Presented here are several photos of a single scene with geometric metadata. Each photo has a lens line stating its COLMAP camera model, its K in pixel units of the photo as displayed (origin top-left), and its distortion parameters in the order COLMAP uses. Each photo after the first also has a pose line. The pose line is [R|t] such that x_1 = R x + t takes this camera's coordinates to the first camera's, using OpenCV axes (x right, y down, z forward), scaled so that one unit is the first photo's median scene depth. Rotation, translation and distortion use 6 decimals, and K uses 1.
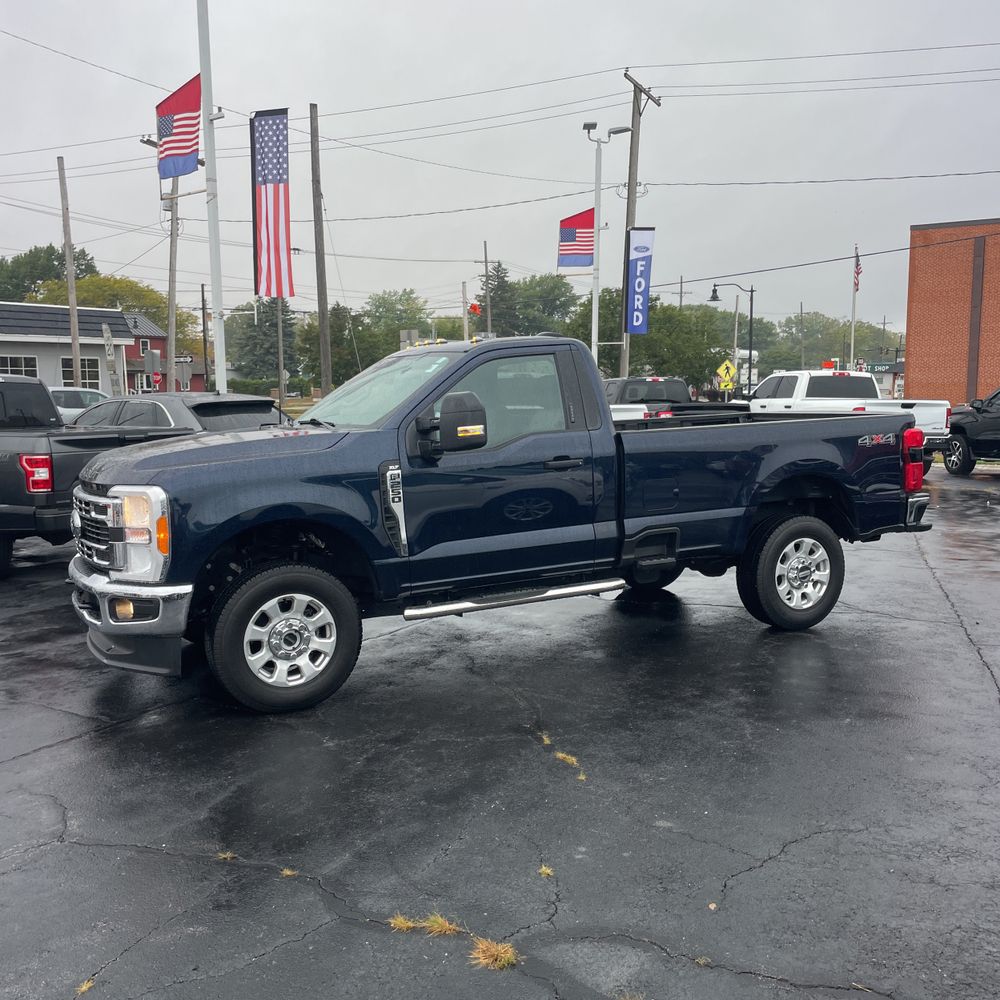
lens RADIAL K [[1020.1, 0, 502.8], [0, 1020.1, 508.3], [0, 0, 1]] dist [0.037942, 0.000000]
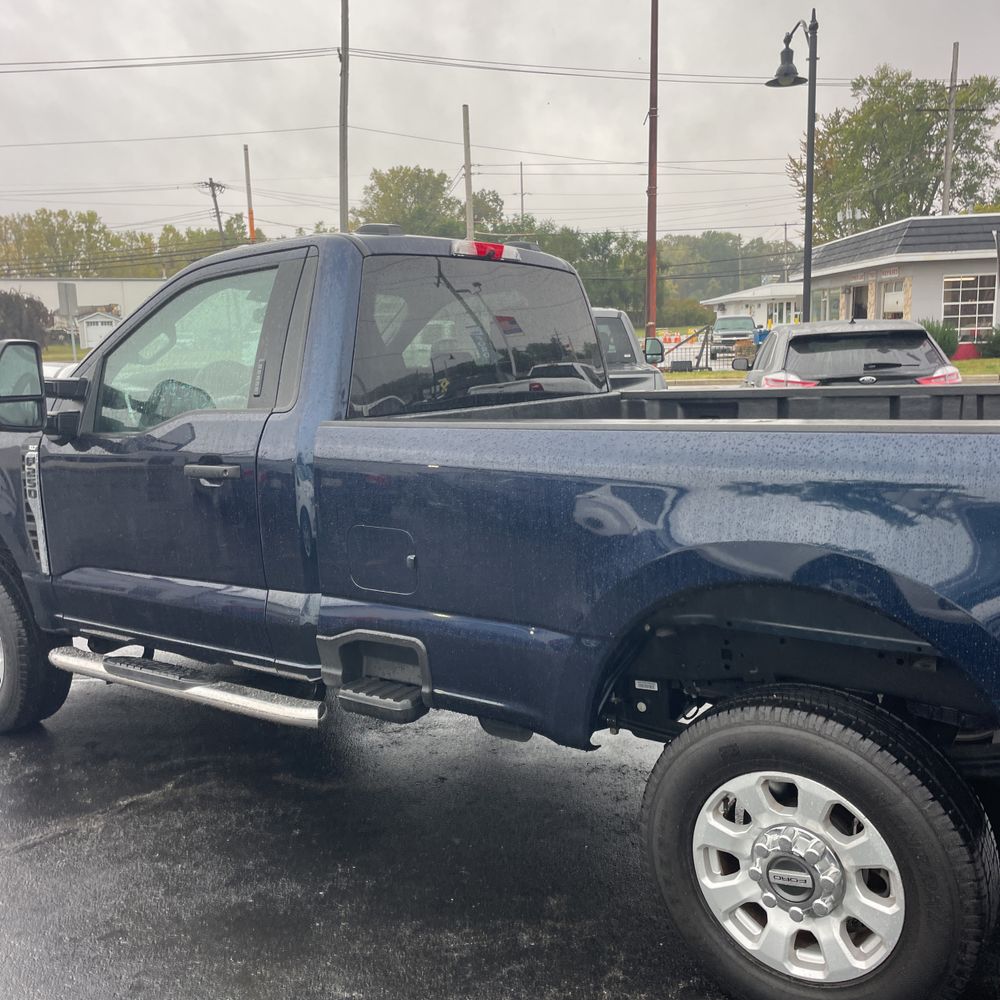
lens RADIAL K [[1020.1, 0, 491.7], [0, 1020.1, 492.2], [0, 0, 1]] dist [0.037942, 0.000000]
pose [[0.452574, 0.135223, -0.881414, 0.203647], [-0.080357, 0.990599, 0.110713, -0.034778], [0.888099, 0.020722, 0.459185, 0.291608]]
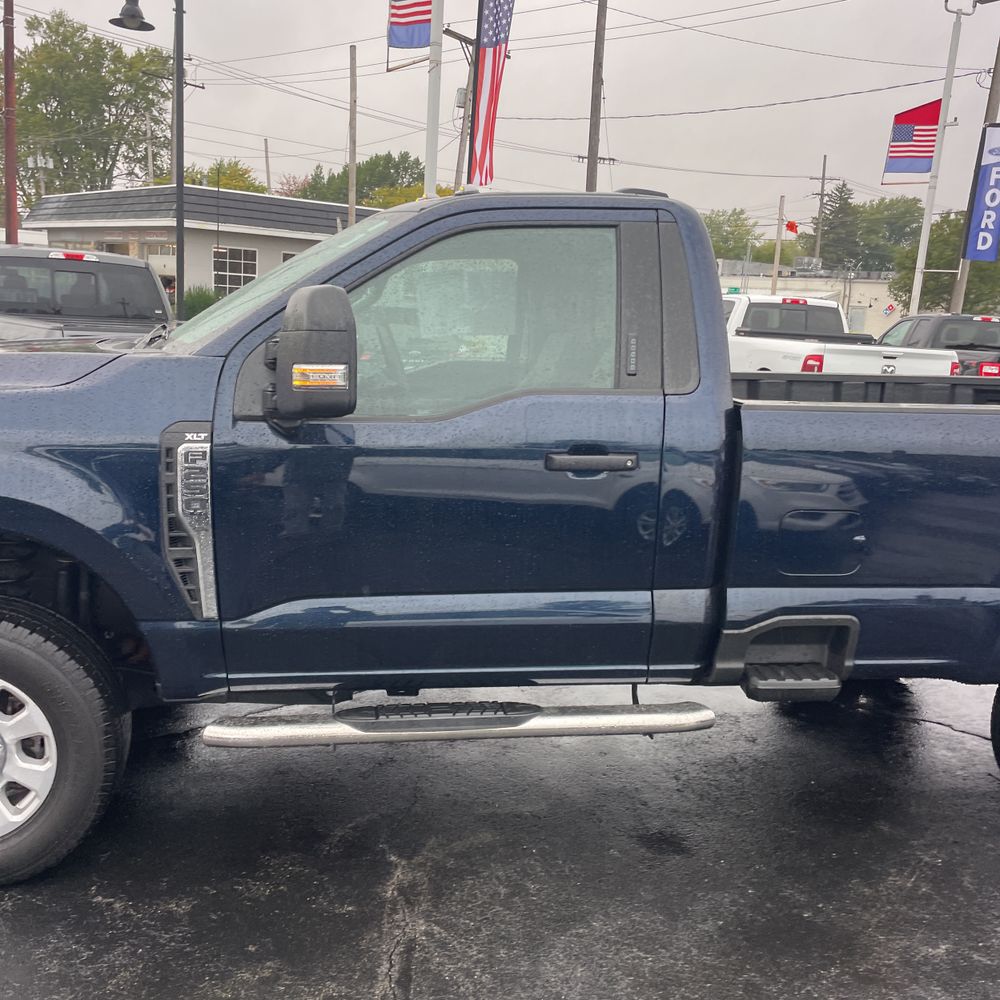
lens RADIAL K [[1020.1, 0, 490.5], [0, 1020.1, 490.6], [0, 0, 1]] dist [0.037942, 0.000000]
pose [[0.945934, 0.121241, -0.300847, 0.052347], [-0.103914, 0.991903, 0.073003, -0.019684], [0.307262, -0.037794, 0.950874, 0.177965]]
